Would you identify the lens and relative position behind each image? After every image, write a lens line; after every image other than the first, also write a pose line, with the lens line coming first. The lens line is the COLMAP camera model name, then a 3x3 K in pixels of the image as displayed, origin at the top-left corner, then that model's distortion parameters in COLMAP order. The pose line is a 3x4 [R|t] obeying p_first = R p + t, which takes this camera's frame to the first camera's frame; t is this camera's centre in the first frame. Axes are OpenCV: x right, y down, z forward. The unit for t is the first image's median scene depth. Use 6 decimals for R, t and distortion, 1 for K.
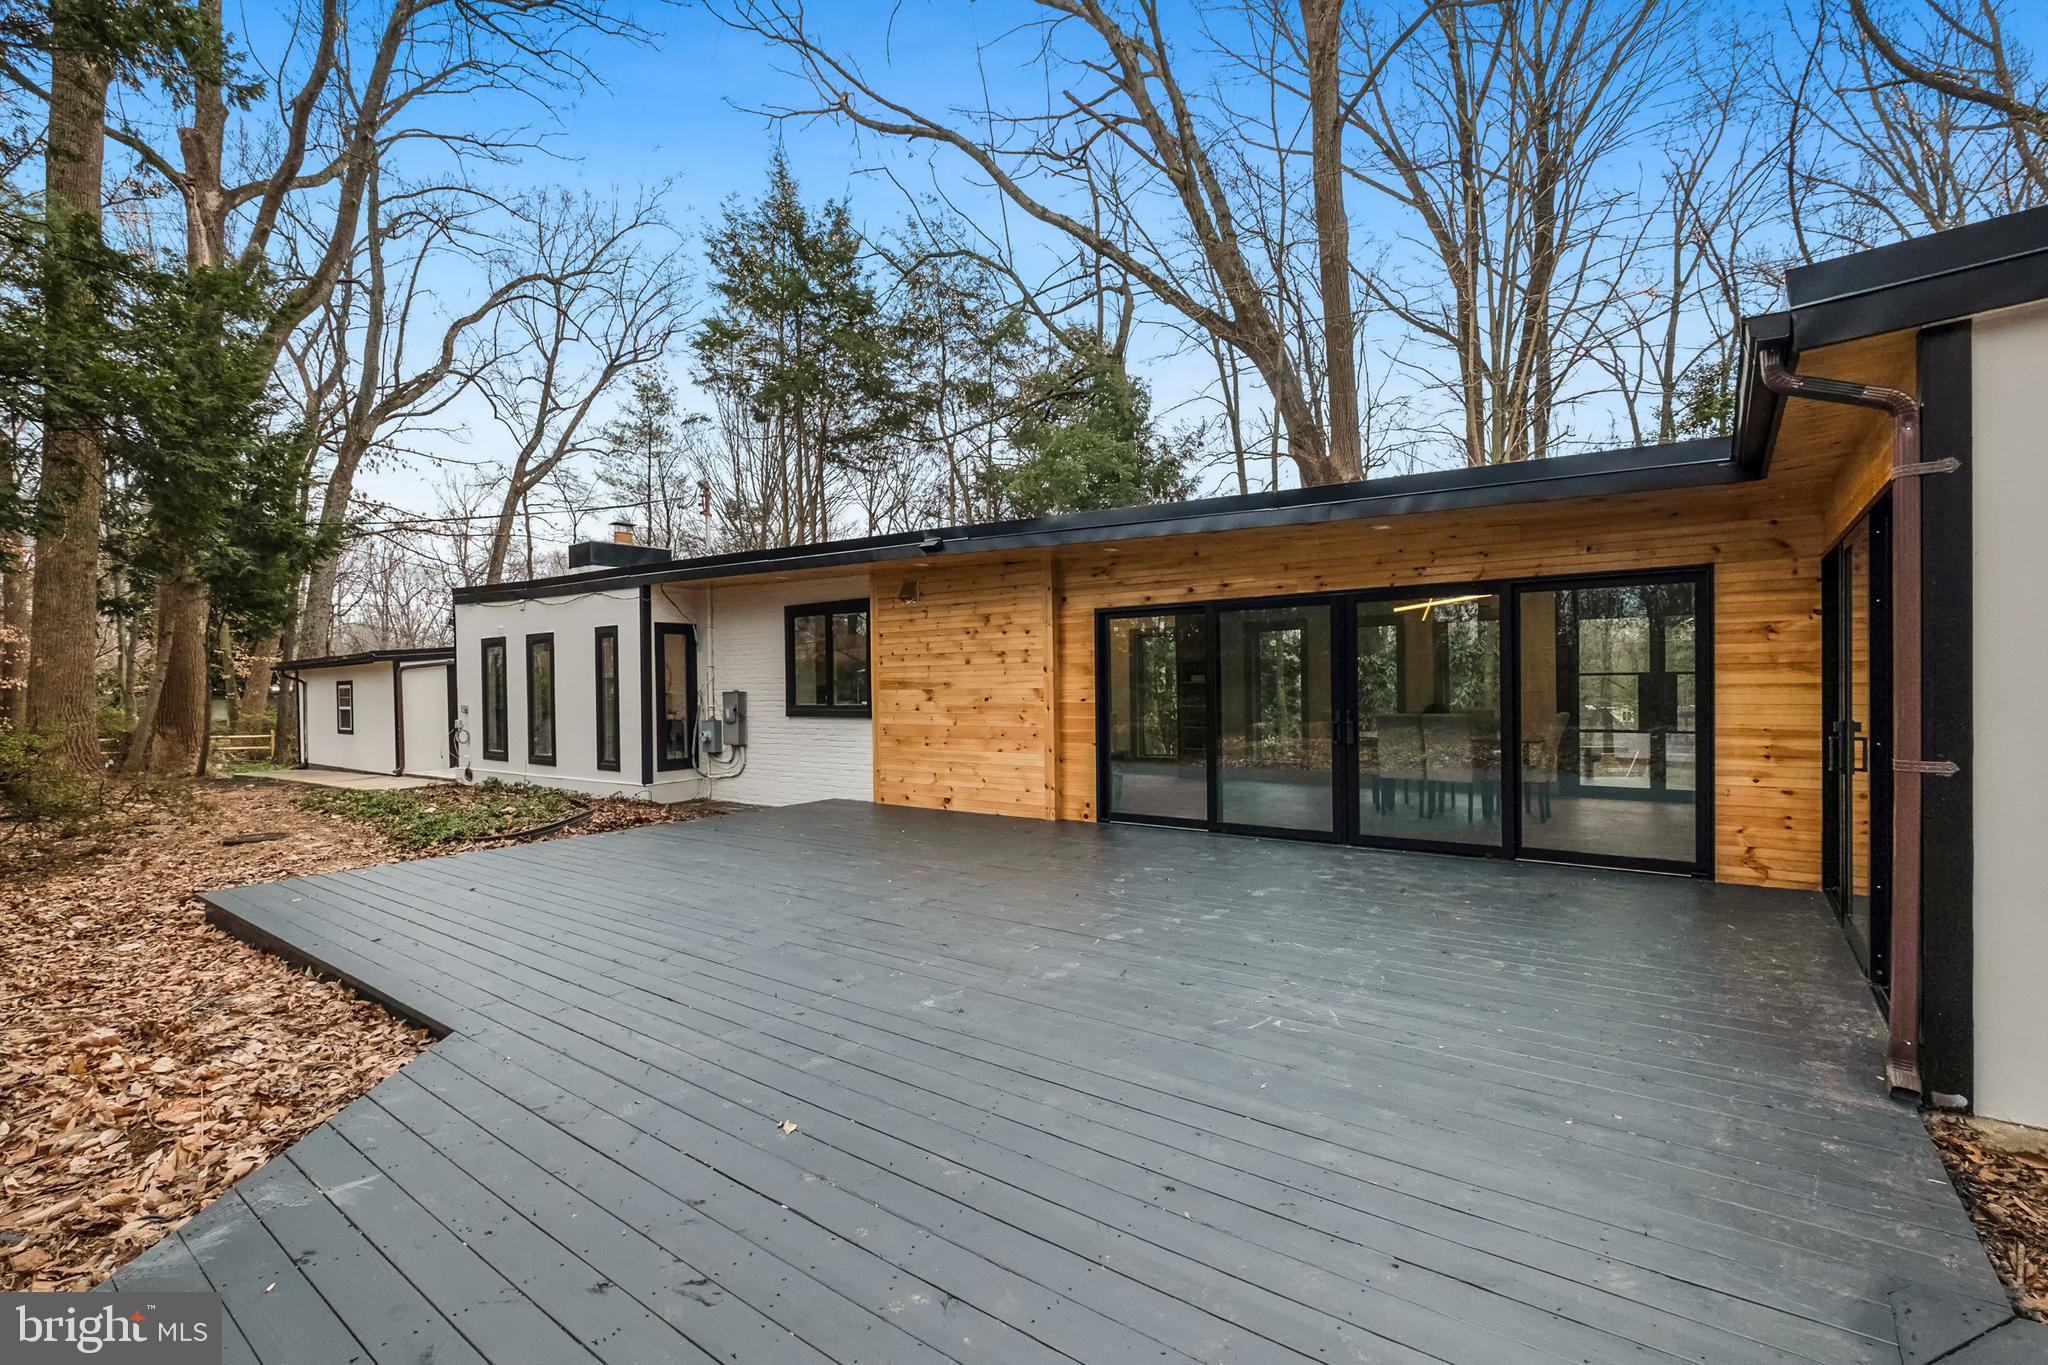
lens RADIAL K [[932.0, 0, 1029.0], [0, 932.0, 693.3], [0, 0, 1]] dist [-0.000324, 0.000058]
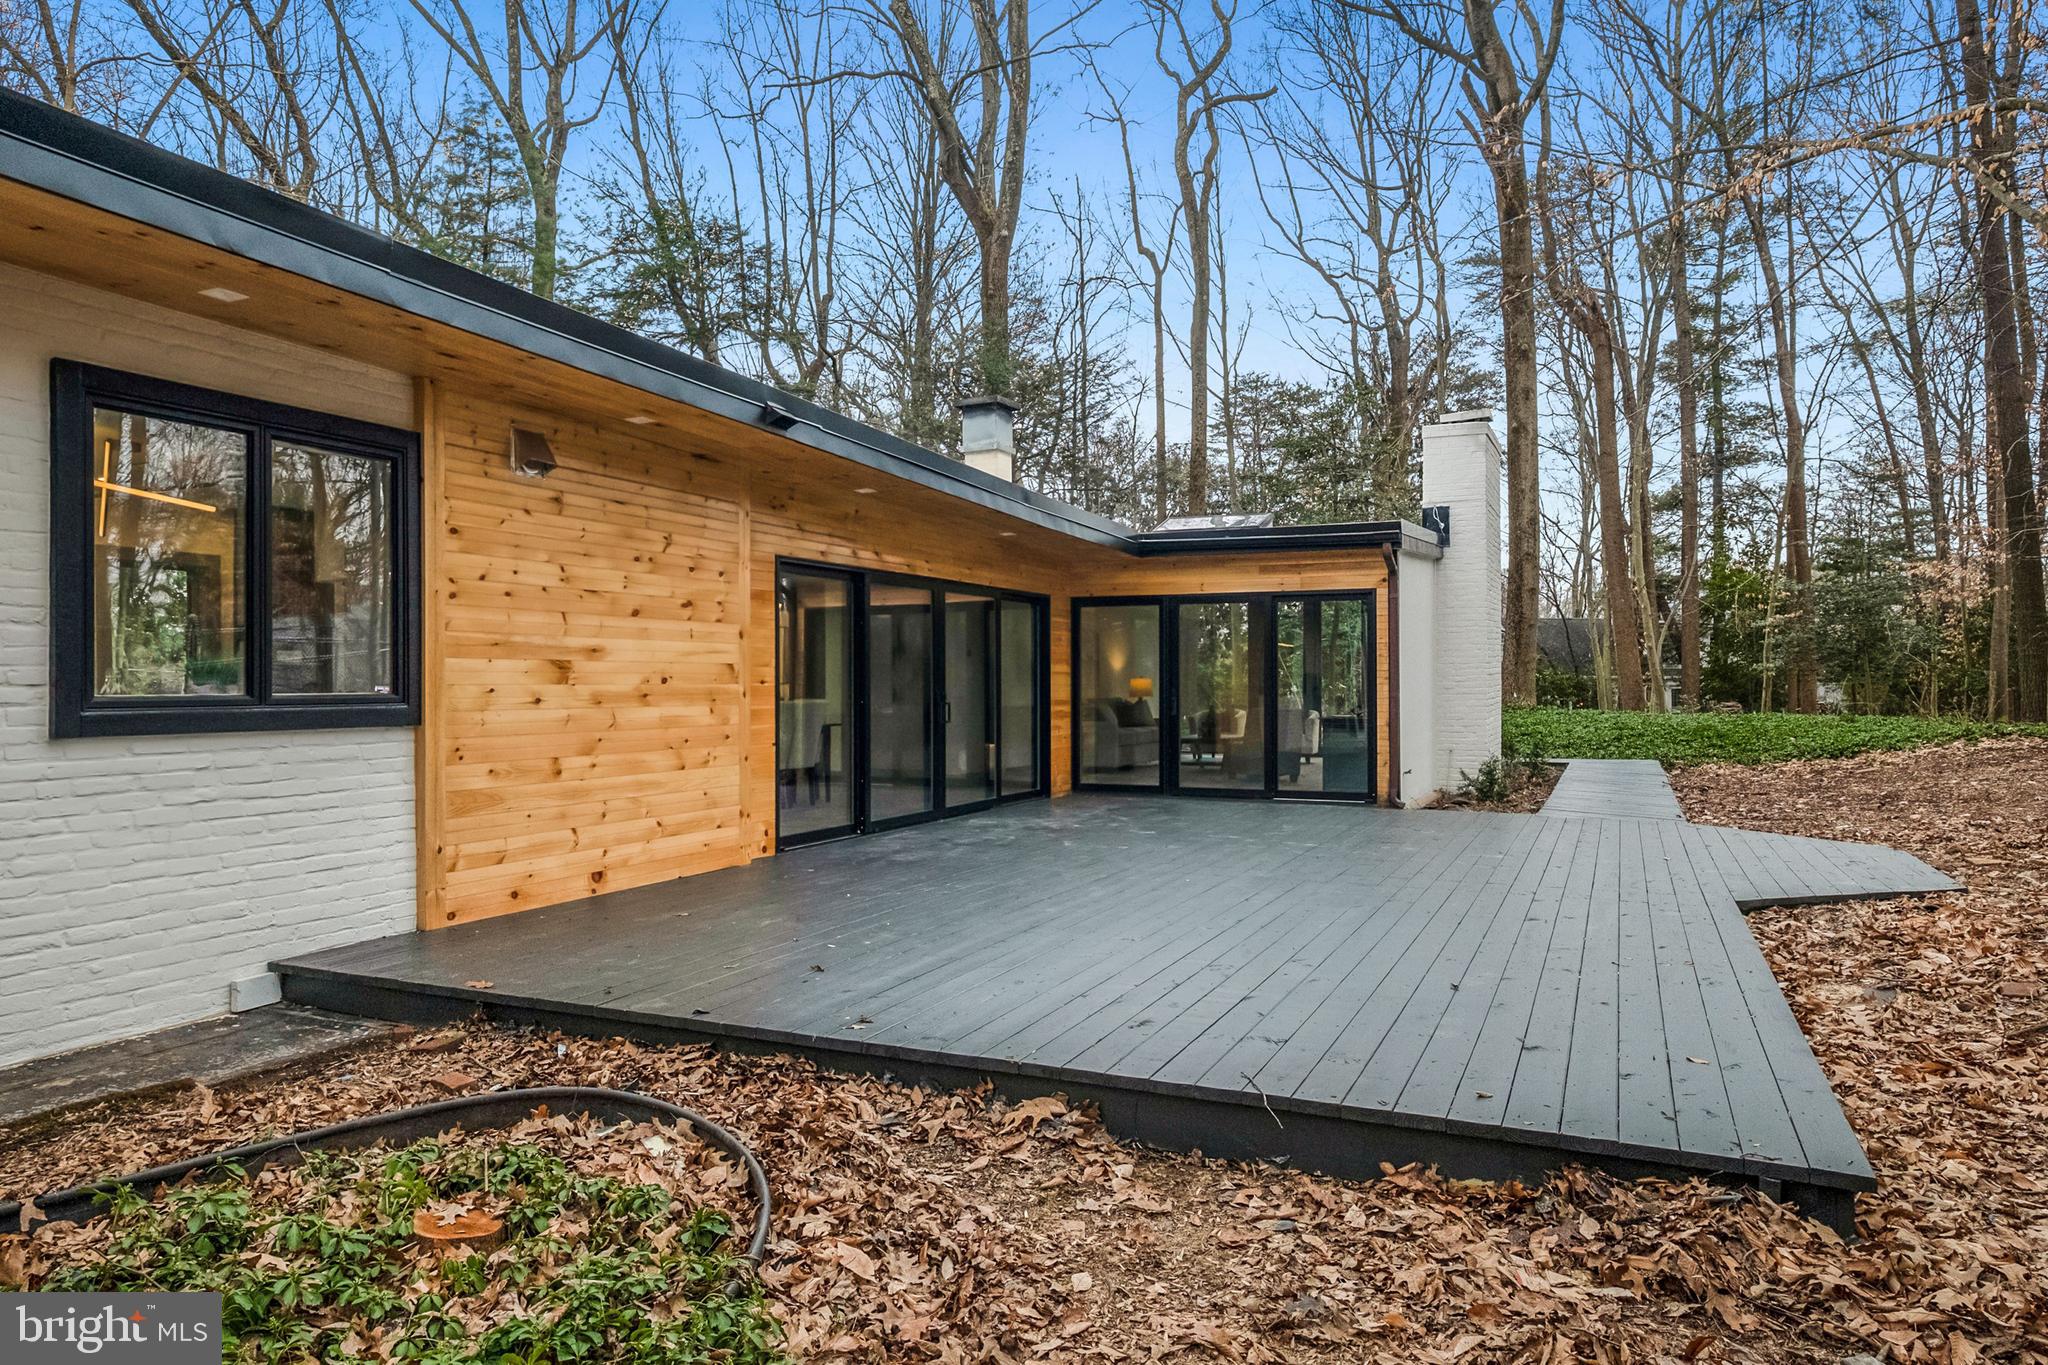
lens RADIAL K [[1271.0, 0, 1024.0], [0, 1271.0, 683.7], [0, 0, 1]] dist [-0.006674, 0.000441]
pose [[-0.218465, 0.010253, 0.975791, -0.386120], [0.010055, 0.999915, -0.008255, 0.007815], [-0.975793, 0.008008, -0.218550, 0.432734]]
